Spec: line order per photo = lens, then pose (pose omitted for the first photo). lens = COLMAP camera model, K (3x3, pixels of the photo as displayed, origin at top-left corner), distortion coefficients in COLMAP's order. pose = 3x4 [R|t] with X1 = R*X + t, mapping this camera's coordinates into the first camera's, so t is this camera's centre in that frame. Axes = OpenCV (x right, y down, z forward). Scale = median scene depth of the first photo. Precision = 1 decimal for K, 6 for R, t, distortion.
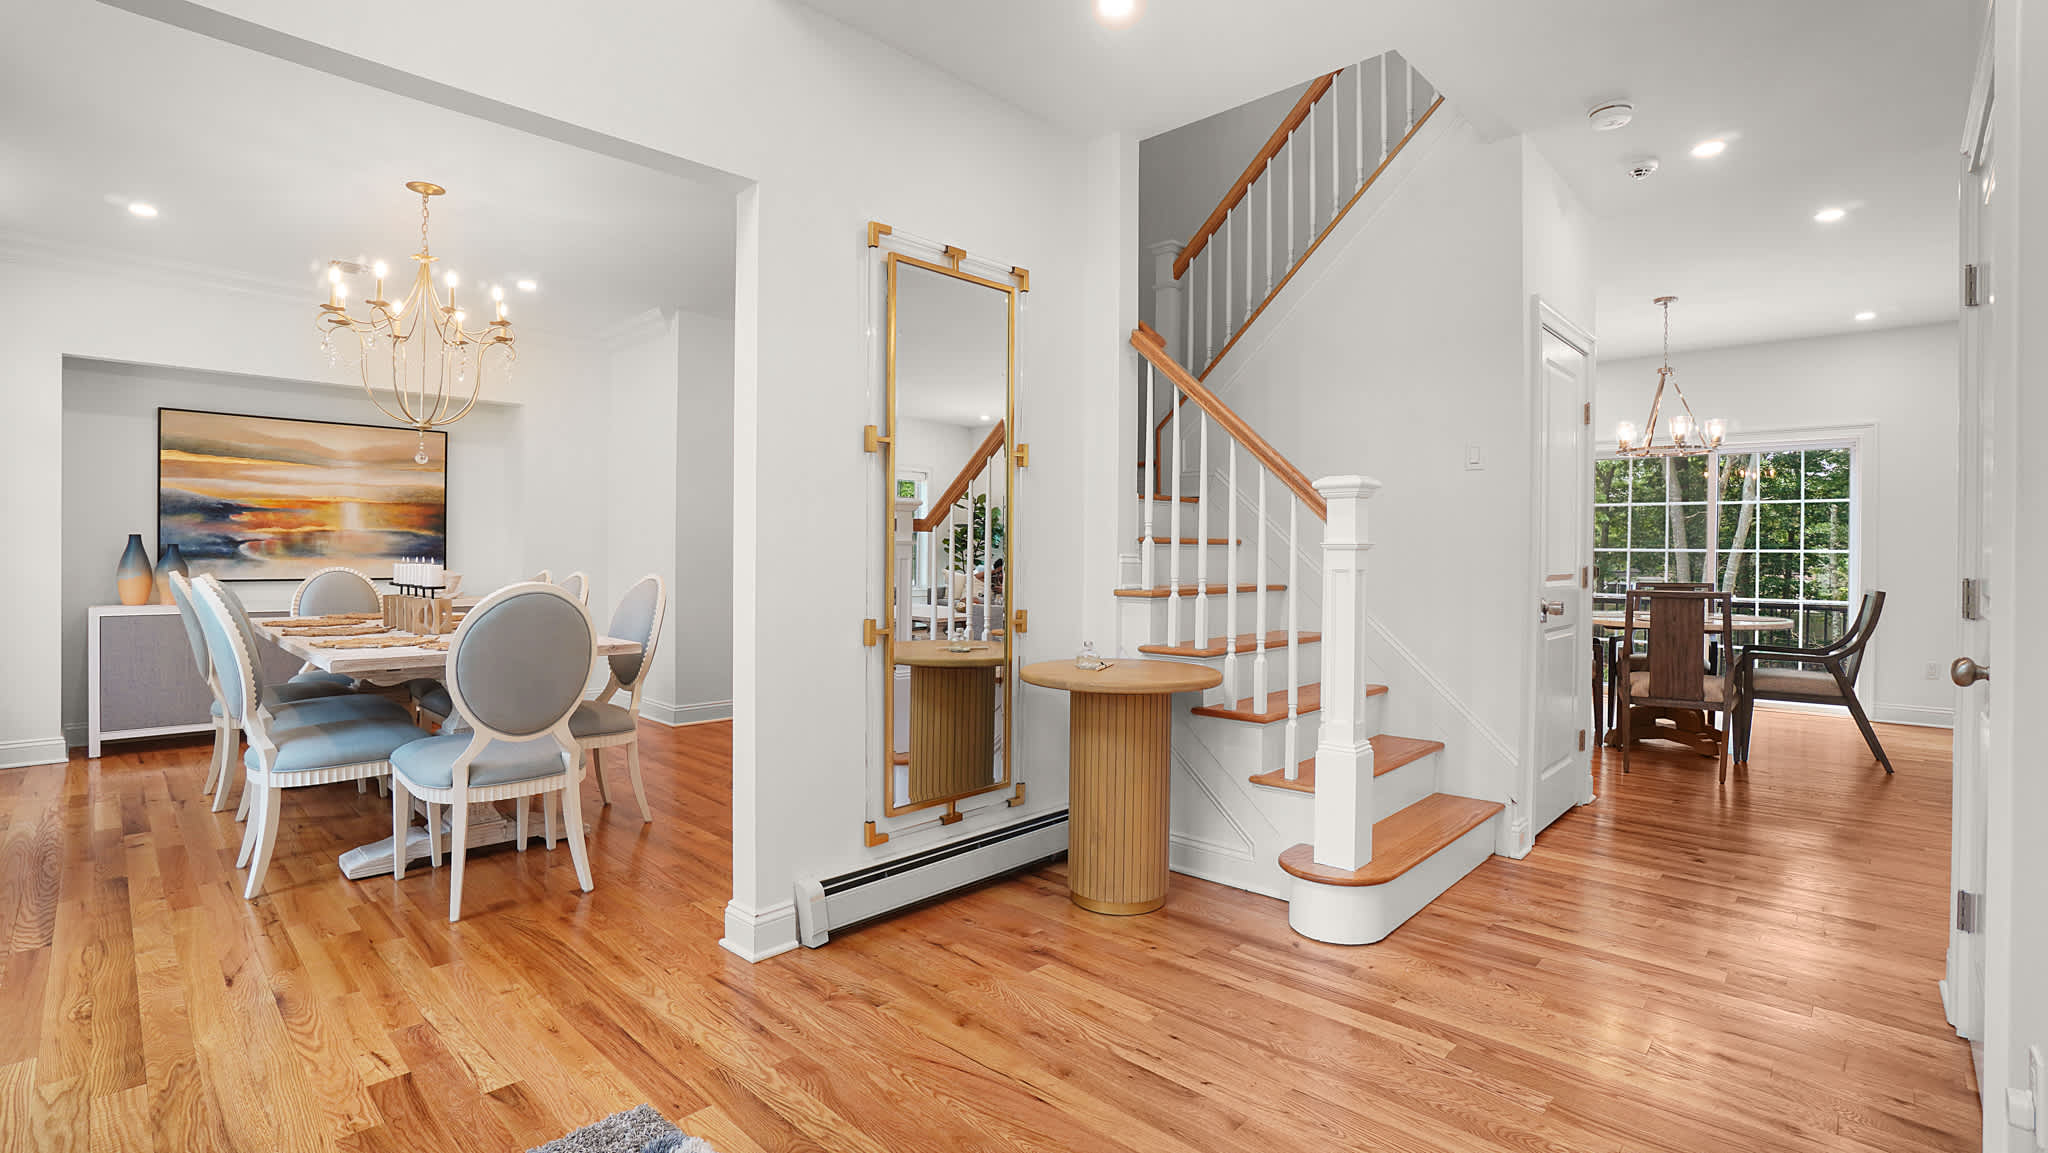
lens RADIAL K [[925.1, 0, 1024.2], [0, 925.1, 557.3], [0, 0, 1]] dist [-0.064606, 0.022063]
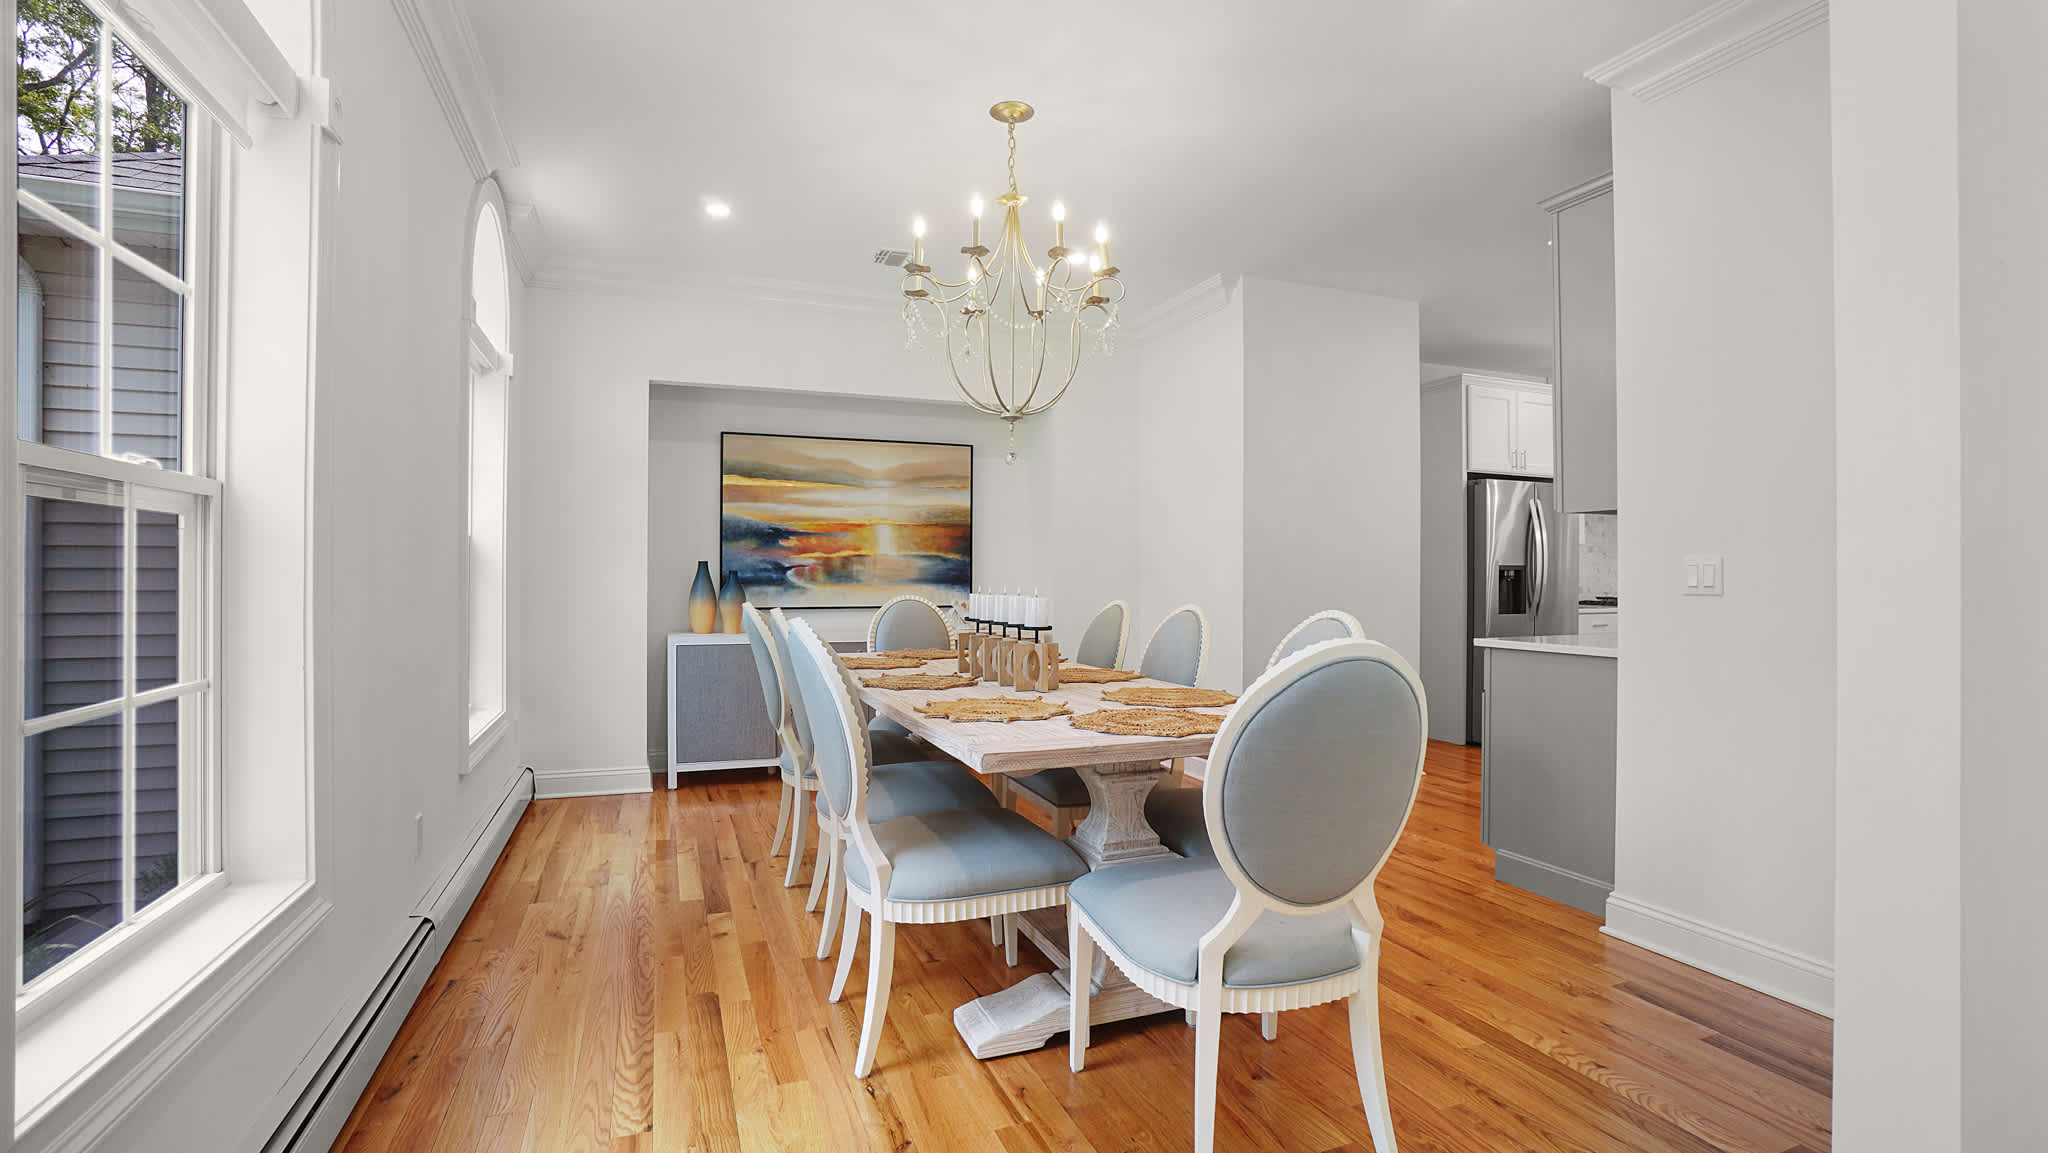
lens RADIAL K [[925.1, 0, 1024.2], [0, 925.1, 557.3], [0, 0, 1]] dist [-0.064606, 0.022063]
pose [[0.908260, -0.014106, -0.418169, -0.255459], [0.004906, 0.999722, -0.023066, -0.005025], [0.418378, 0.018899, 0.908077, 0.224701]]
